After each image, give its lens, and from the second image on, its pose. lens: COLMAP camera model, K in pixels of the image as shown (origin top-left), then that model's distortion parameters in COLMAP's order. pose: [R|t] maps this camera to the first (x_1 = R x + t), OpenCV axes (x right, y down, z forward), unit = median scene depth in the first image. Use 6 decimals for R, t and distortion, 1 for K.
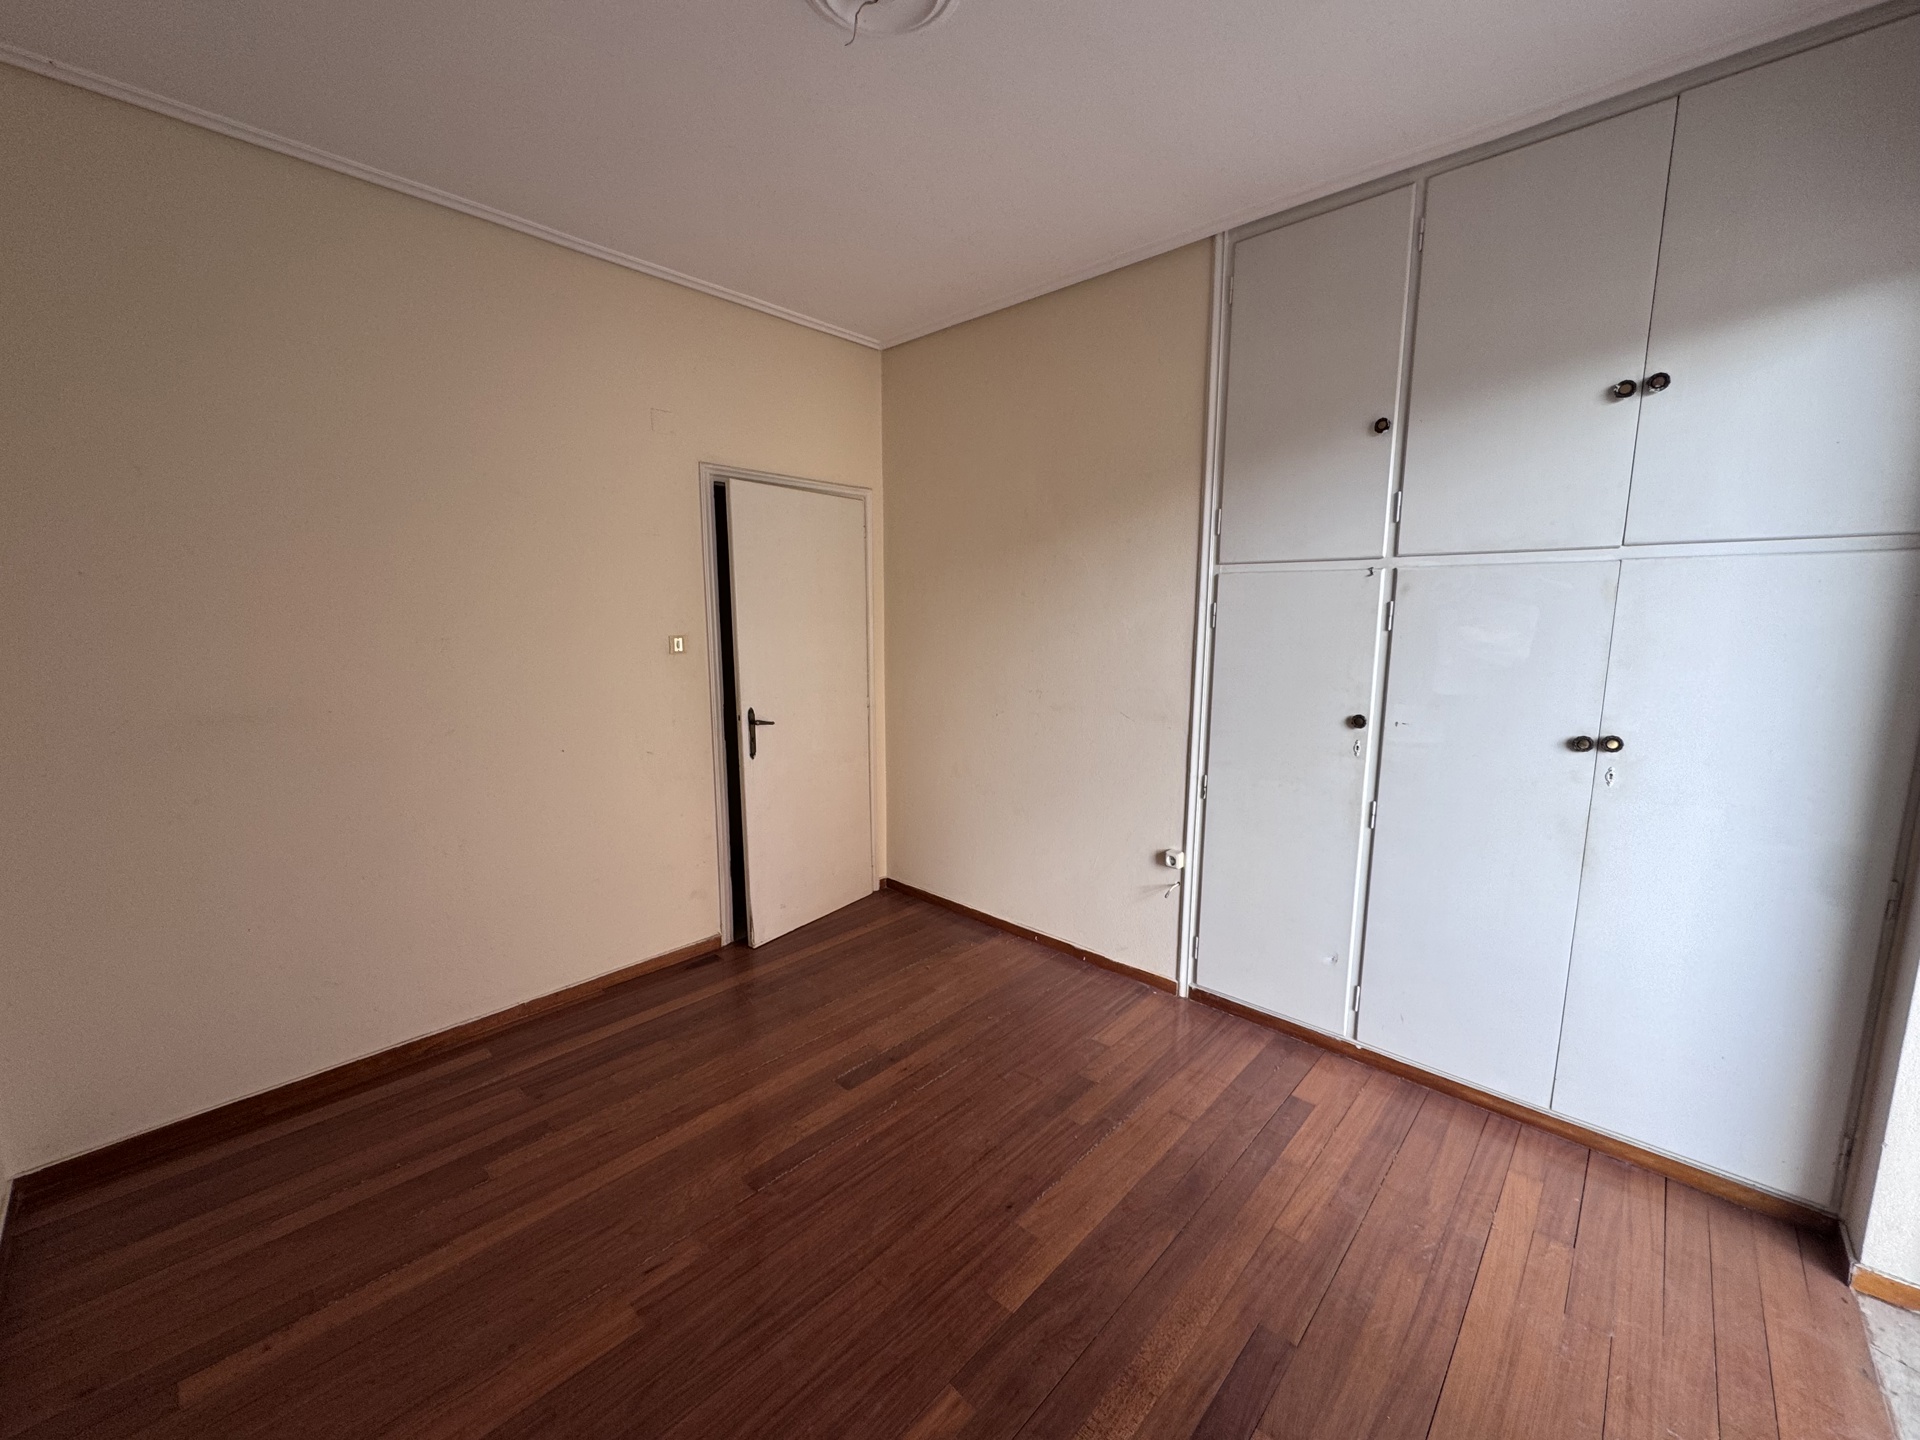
lens RADIAL K [[762.5, 0, 965.9], [0, 762.5, 725.6], [0, 0, 1]] dist [0.002806, 0.000627]
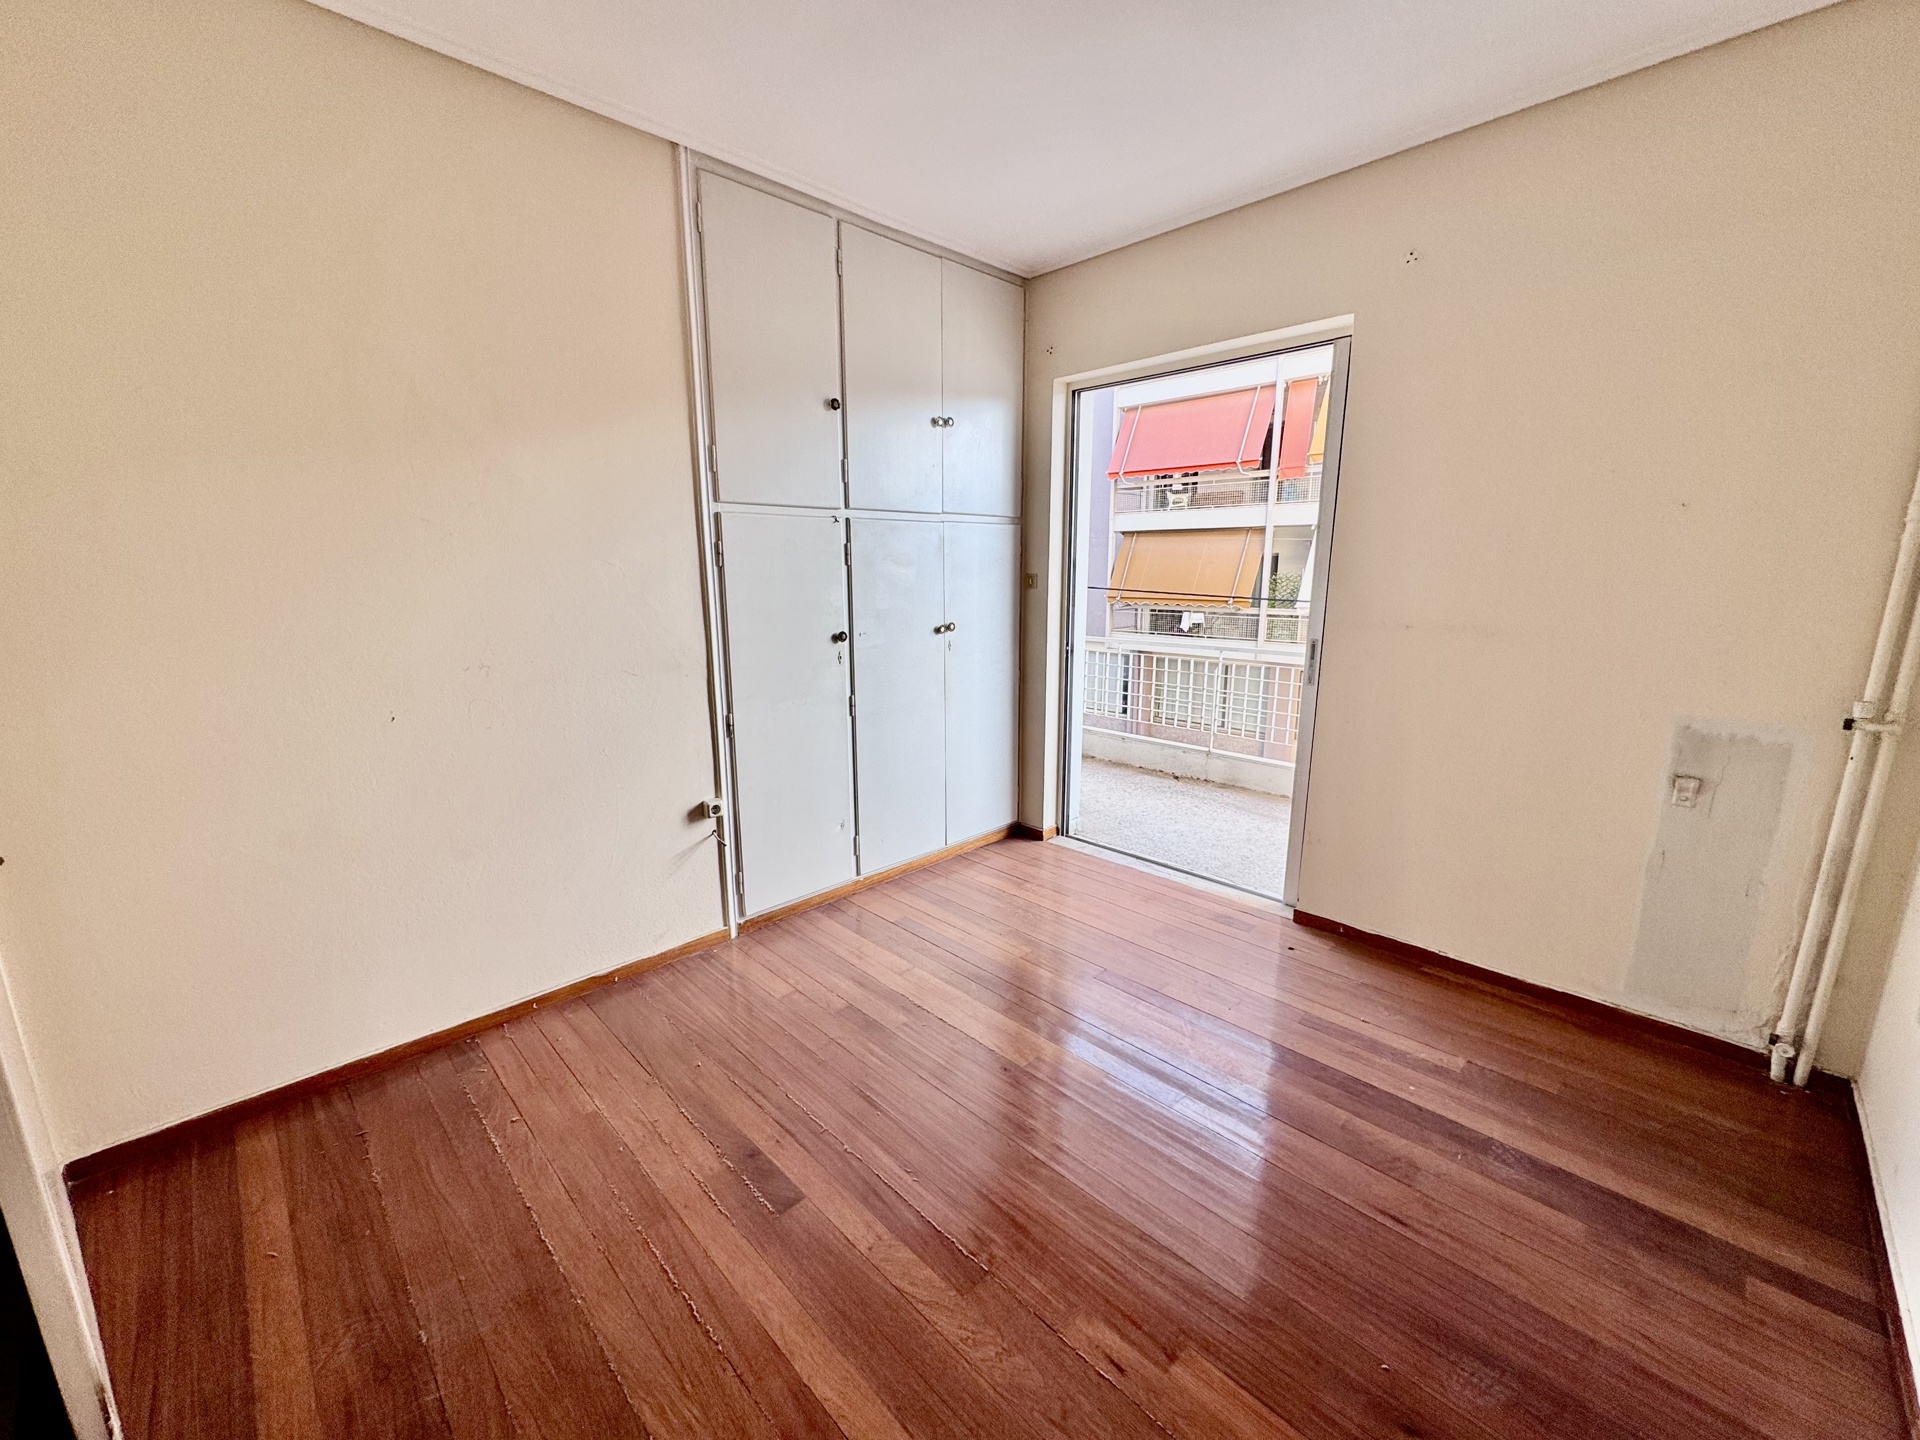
lens RADIAL K [[762.5, 0, 951.6], [0, 762.5, 722.4], [0, 0, 1]] dist [0.002806, 0.000627]
pose [[0.051483, -0.208142, 0.976743, -0.760479], [0.152474, 0.968212, 0.198287, -0.091786], [-0.986966, 0.138719, 0.081582, 0.723244]]
